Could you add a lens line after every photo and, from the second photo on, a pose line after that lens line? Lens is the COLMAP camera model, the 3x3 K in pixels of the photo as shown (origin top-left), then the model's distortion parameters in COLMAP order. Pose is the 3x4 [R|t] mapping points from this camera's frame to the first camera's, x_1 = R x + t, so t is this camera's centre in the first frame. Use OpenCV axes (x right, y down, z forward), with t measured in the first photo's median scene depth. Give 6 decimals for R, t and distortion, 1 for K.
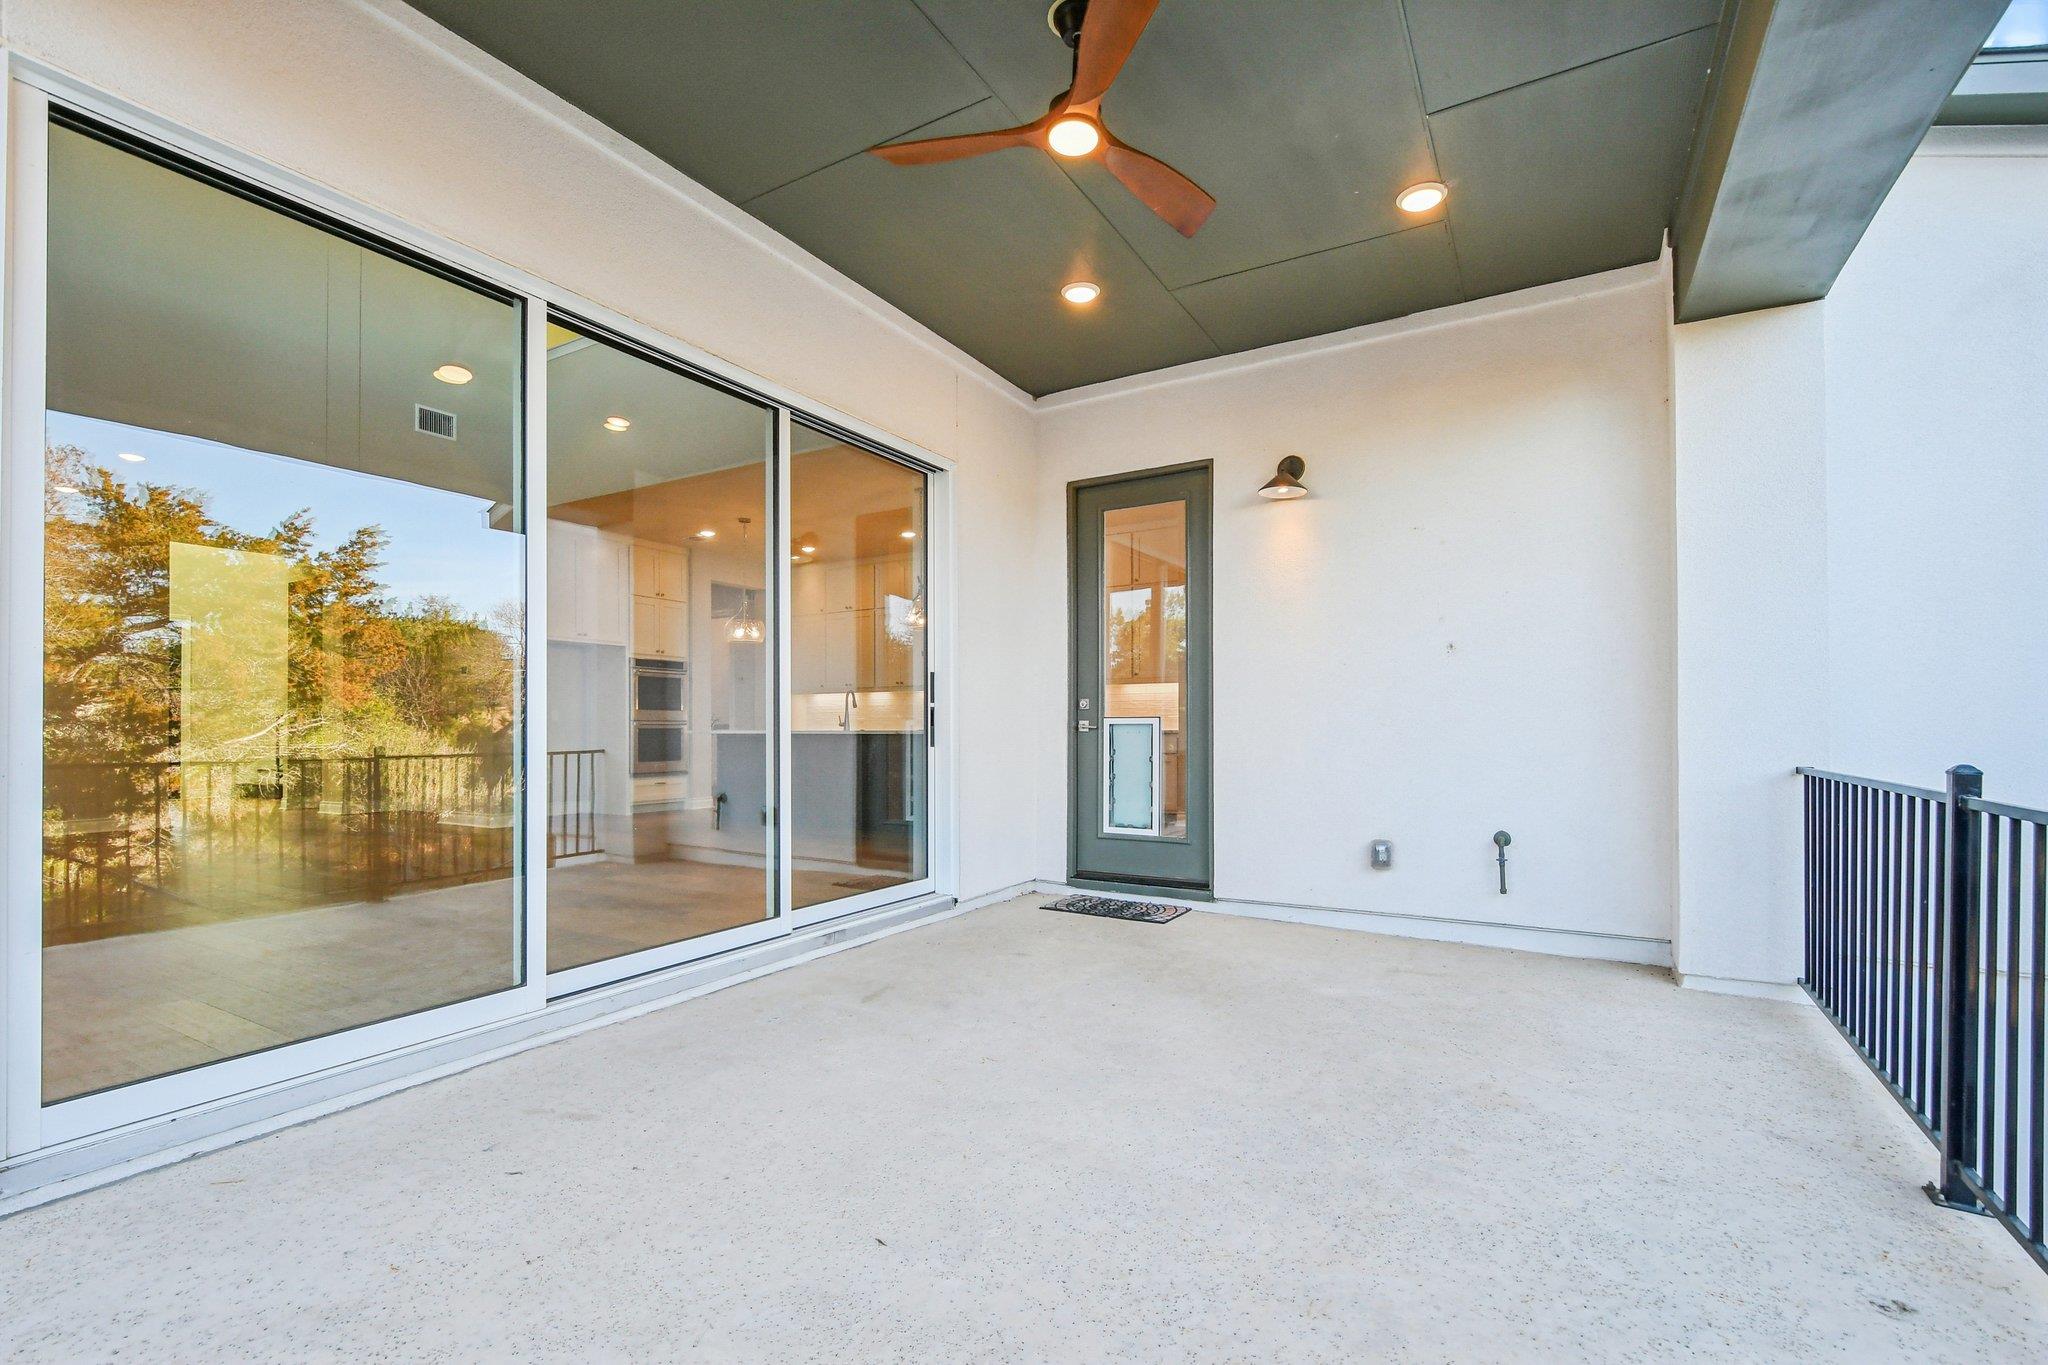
lens RADIAL K [[903.8, 0, 1016.7], [0, 903.8, 721.9], [0, 0, 1]] dist [-0.003780, -0.000633]
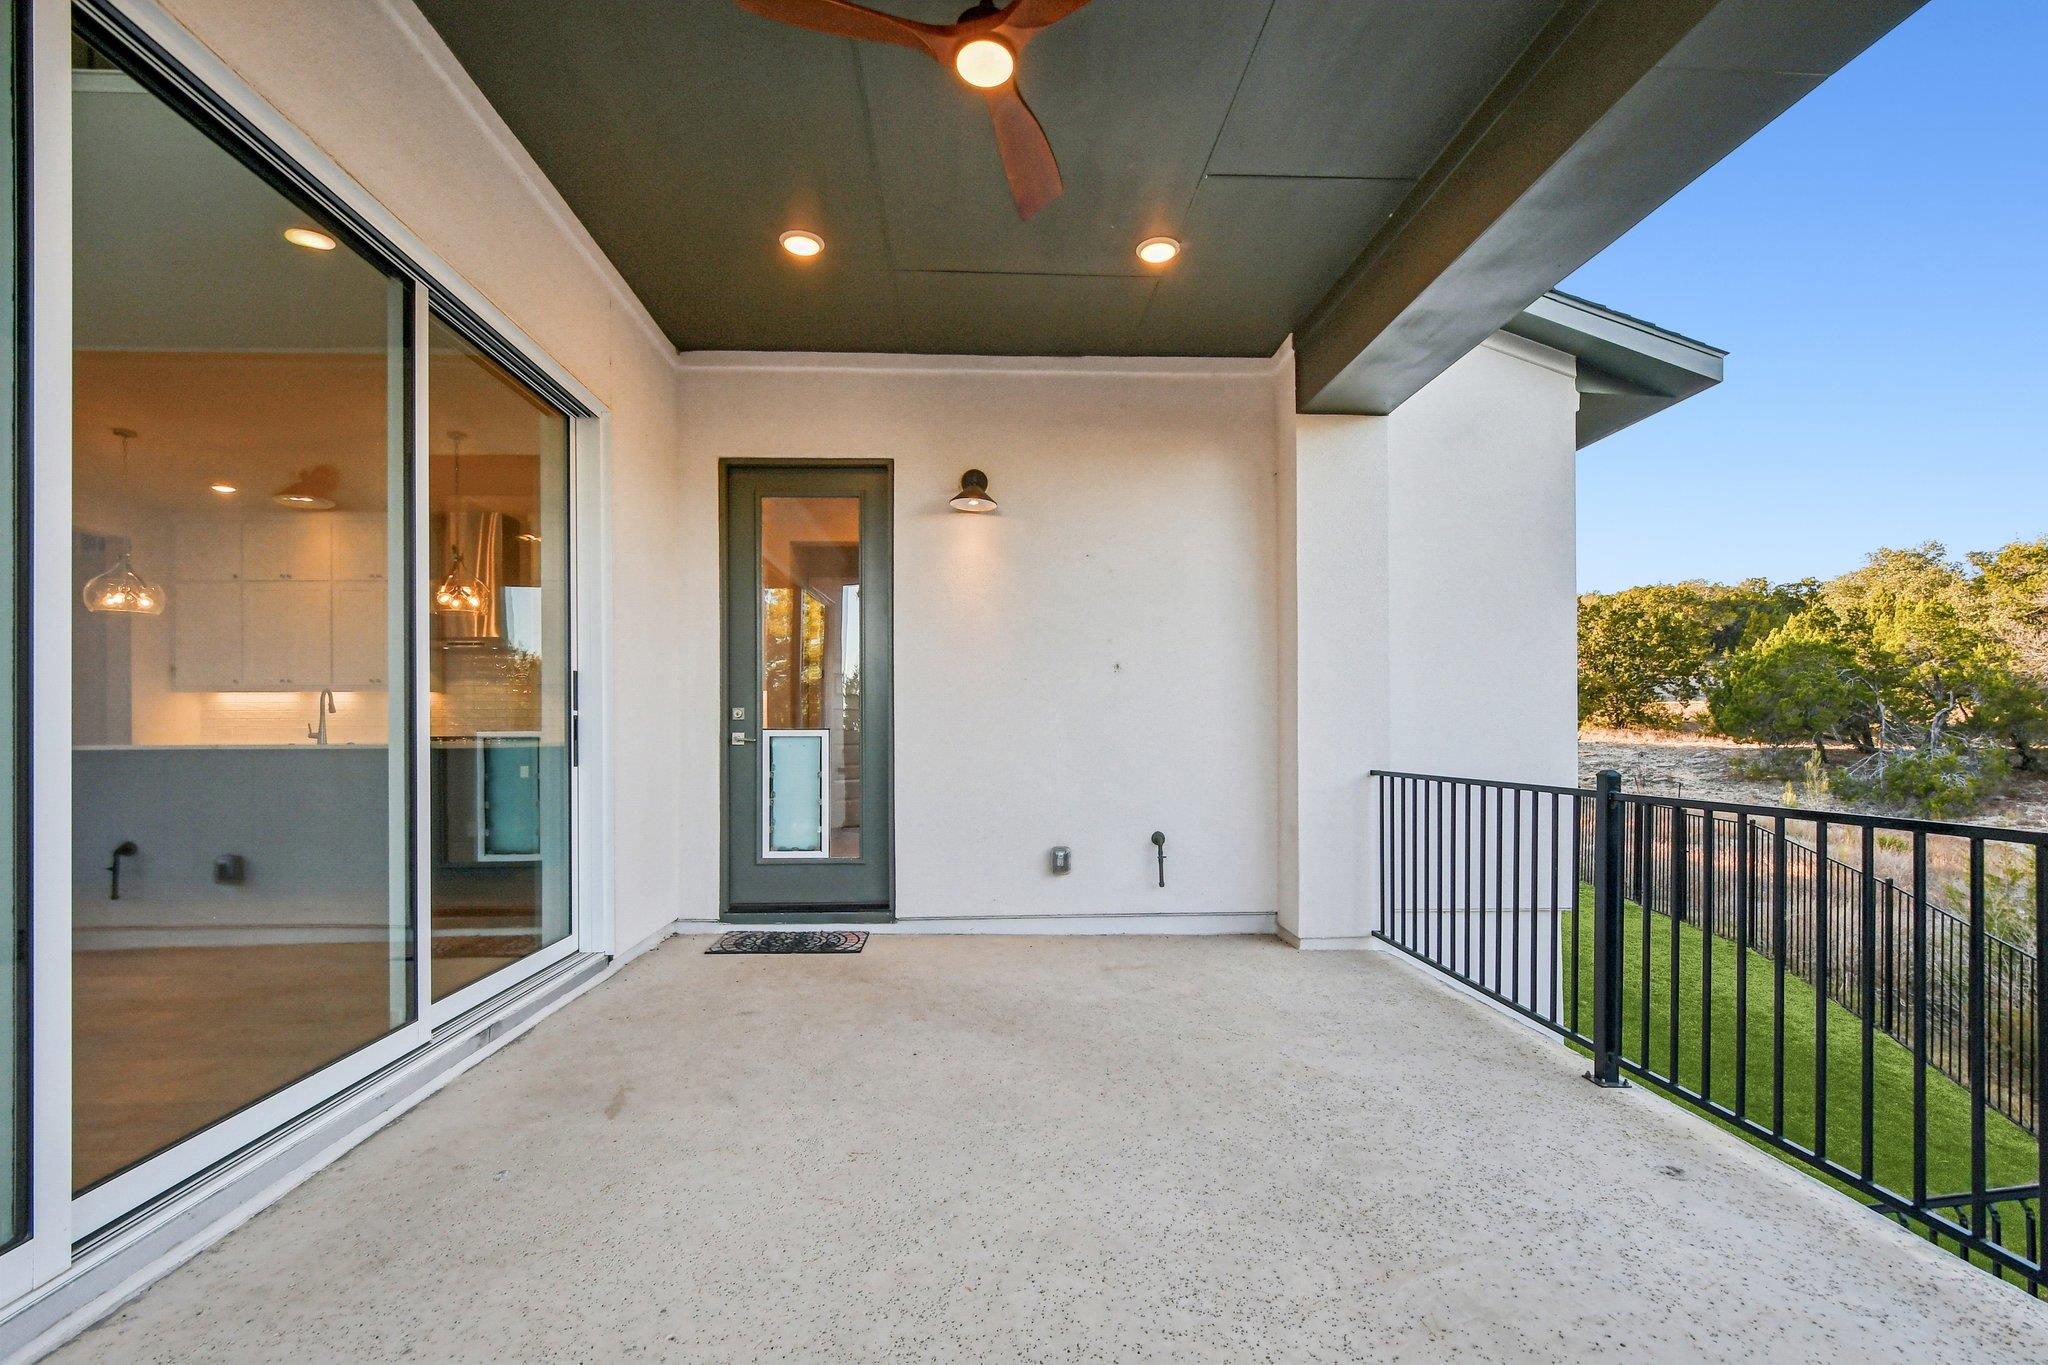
lens RADIAL K [[897.2, 0, 1015.0], [0, 897.2, 730.5], [0, 0, 1]] dist [-0.001137, -0.000151]
pose [[0.836064, 0.001130, 0.548631, -0.202719], [-0.001744, 0.999998, 0.000598, -0.004935], [-0.548629, -0.001457, 0.836065, 0.140365]]
